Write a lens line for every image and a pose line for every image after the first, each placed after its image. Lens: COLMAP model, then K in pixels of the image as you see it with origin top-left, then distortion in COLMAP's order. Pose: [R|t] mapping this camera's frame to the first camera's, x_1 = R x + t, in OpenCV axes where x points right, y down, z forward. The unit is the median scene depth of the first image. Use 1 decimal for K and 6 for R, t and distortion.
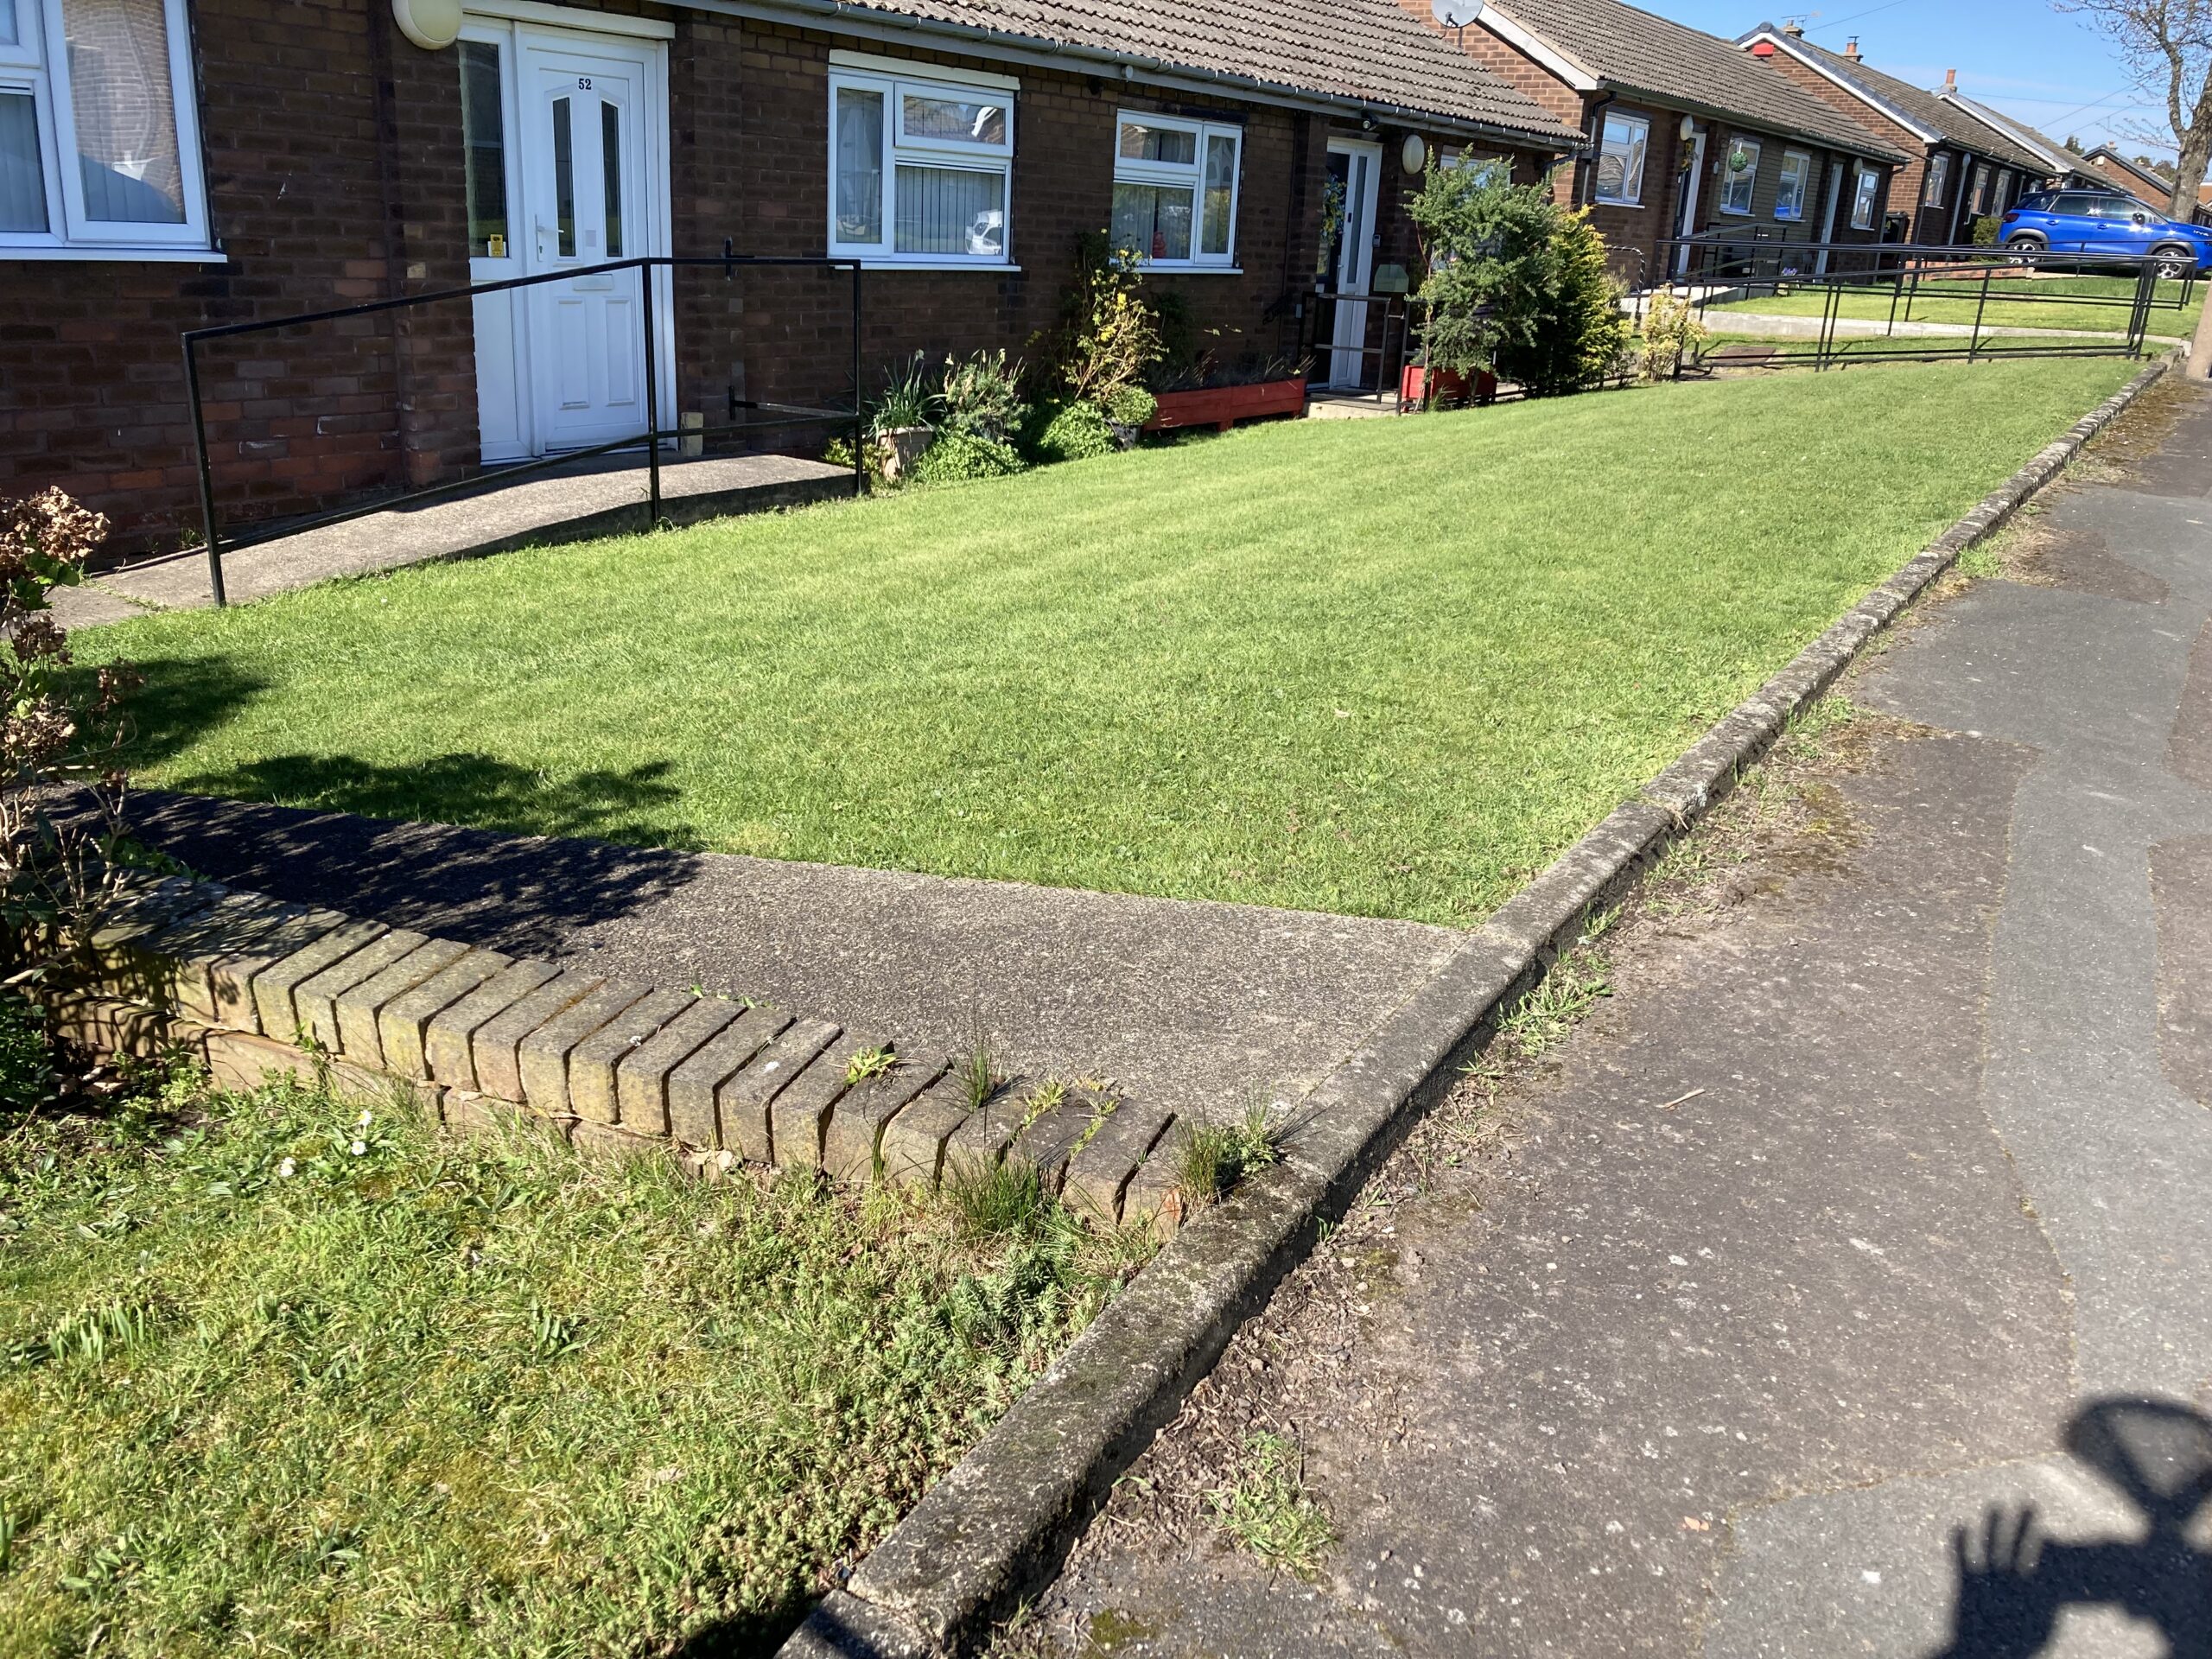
lens RADIAL K [[1832.4, 0, 1106.0], [0, 1832.4, 829.5], [0, 0, 1]] dist [0.010861, 0.016084]
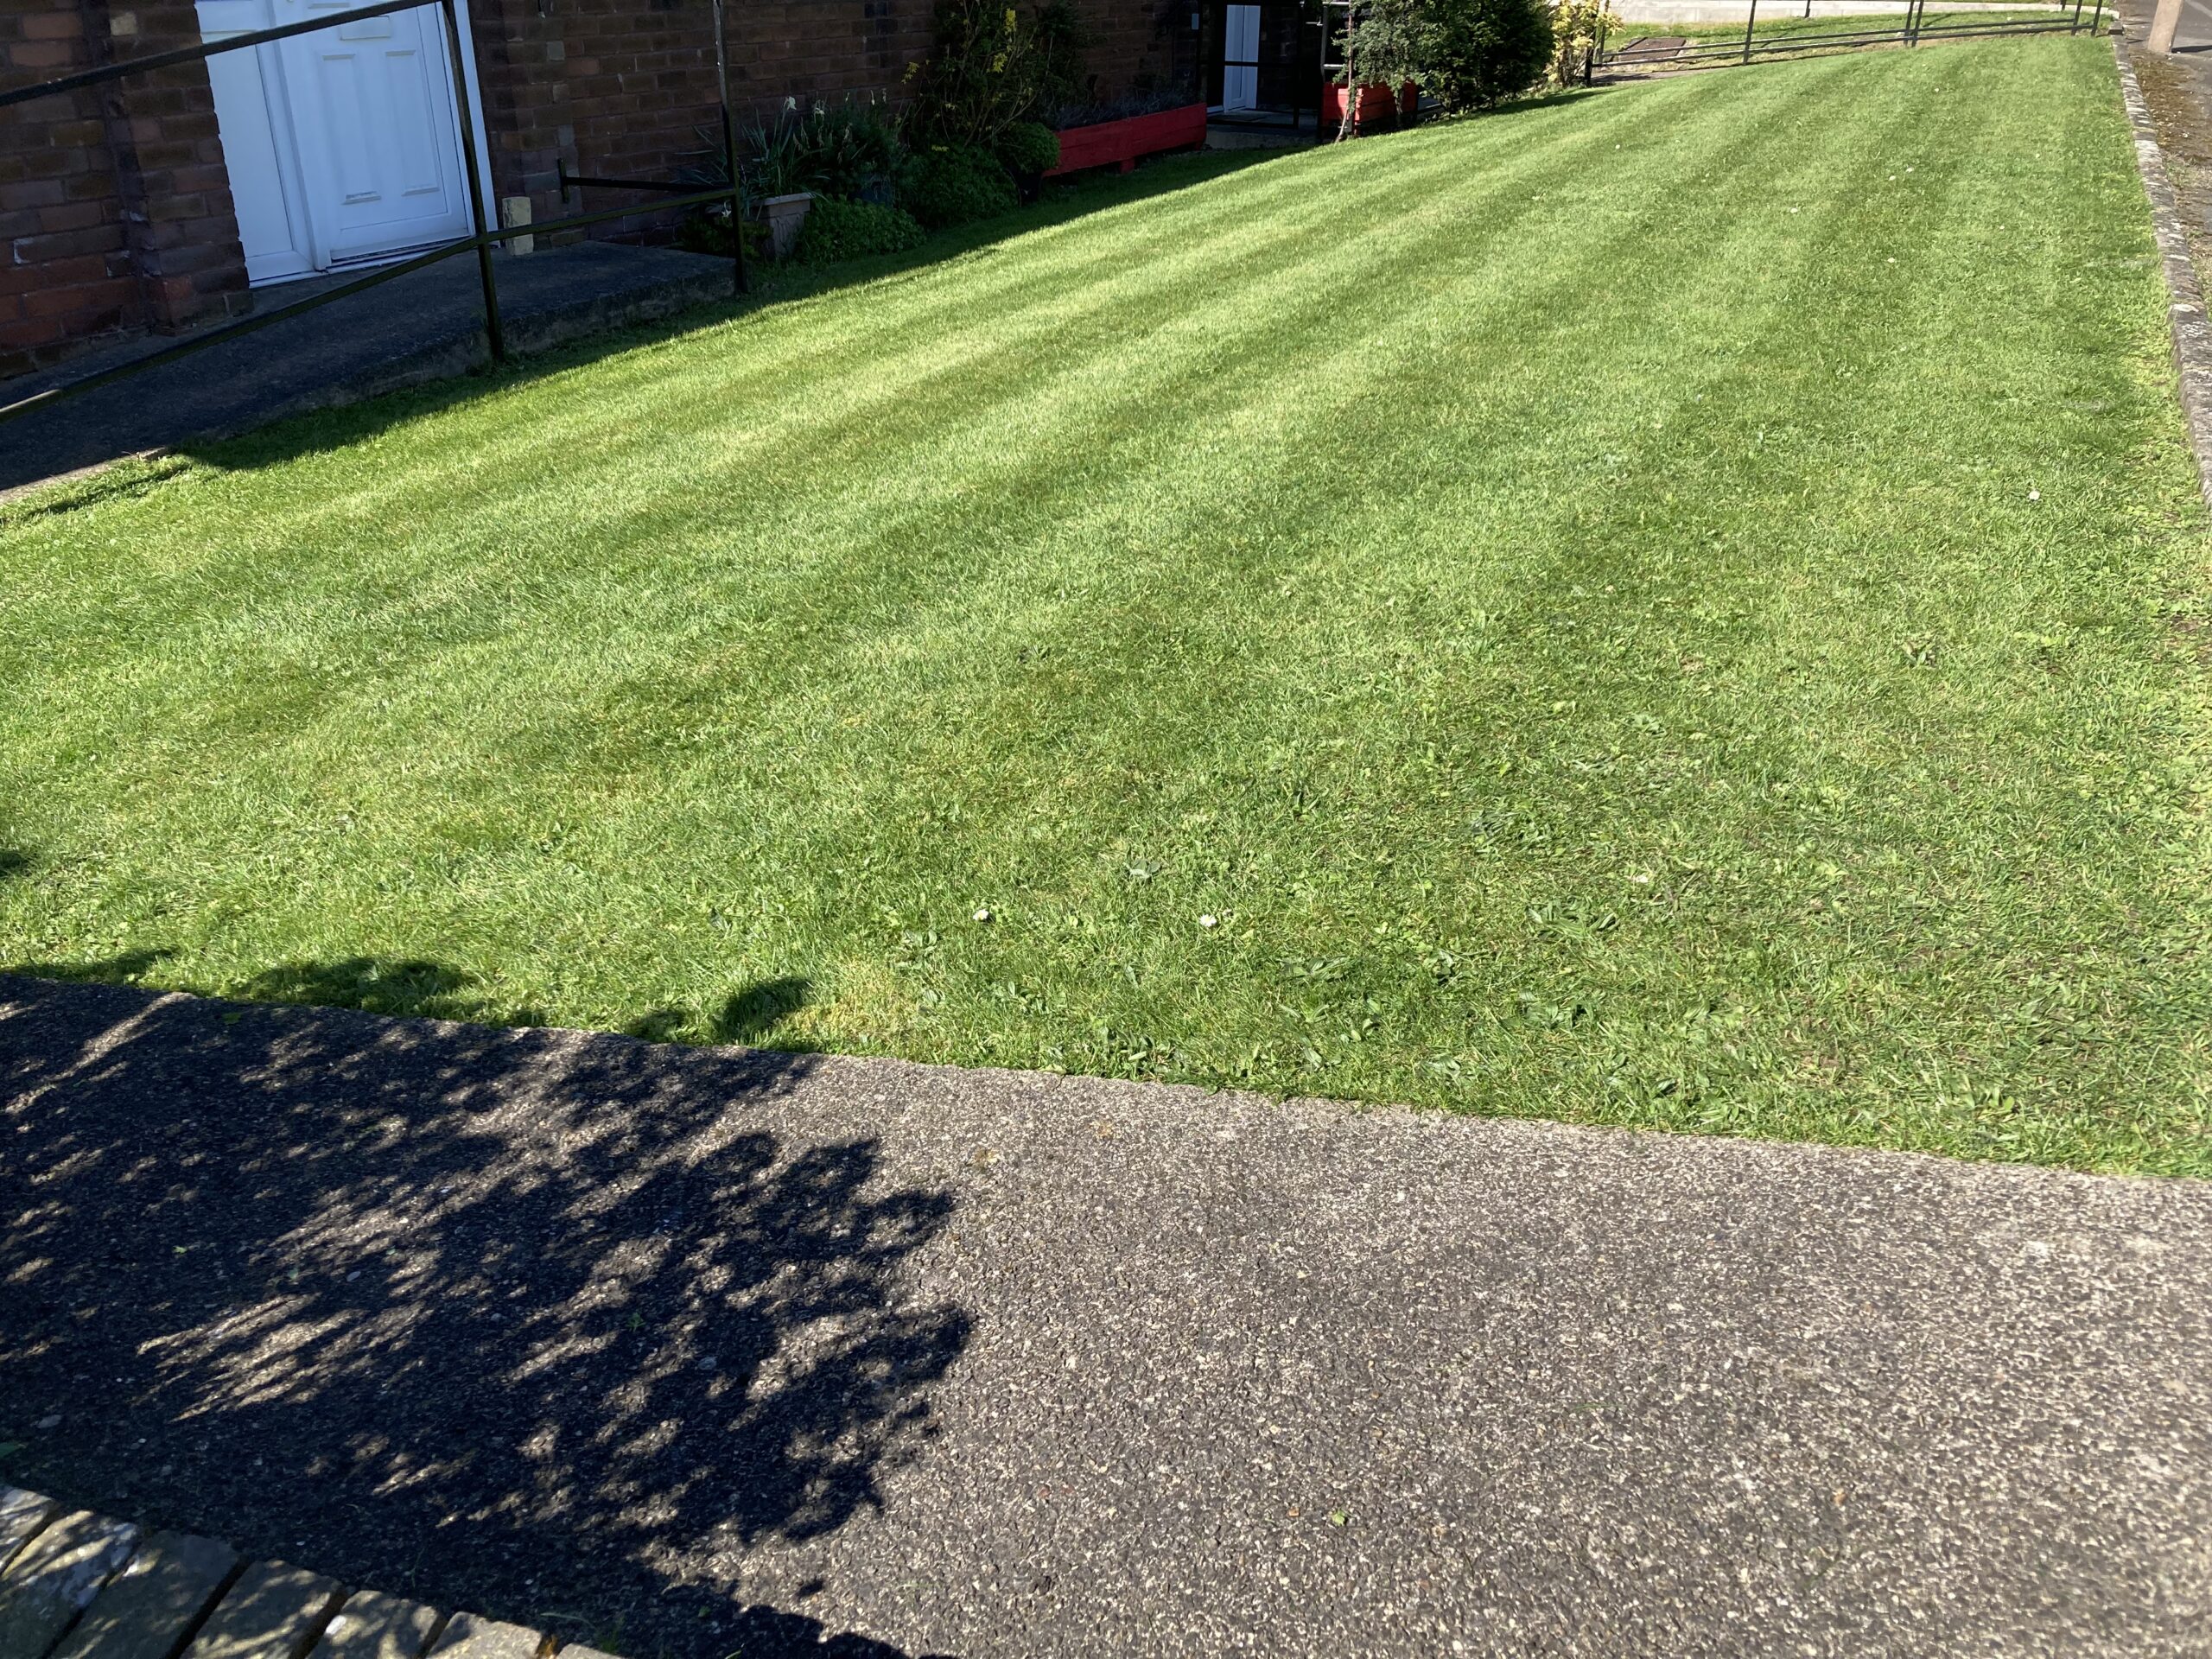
lens RADIAL K [[1827.3, 0, 1104.3], [0, 1827.3, 794.2], [0, 0, 1]] dist [0.001680, 0.002866]
pose [[0.991806, -0.088261, 0.092365, -0.077930], [0.076233, 0.989032, 0.126509, -0.060381], [-0.102518, -0.118431, 0.987656, 0.193224]]
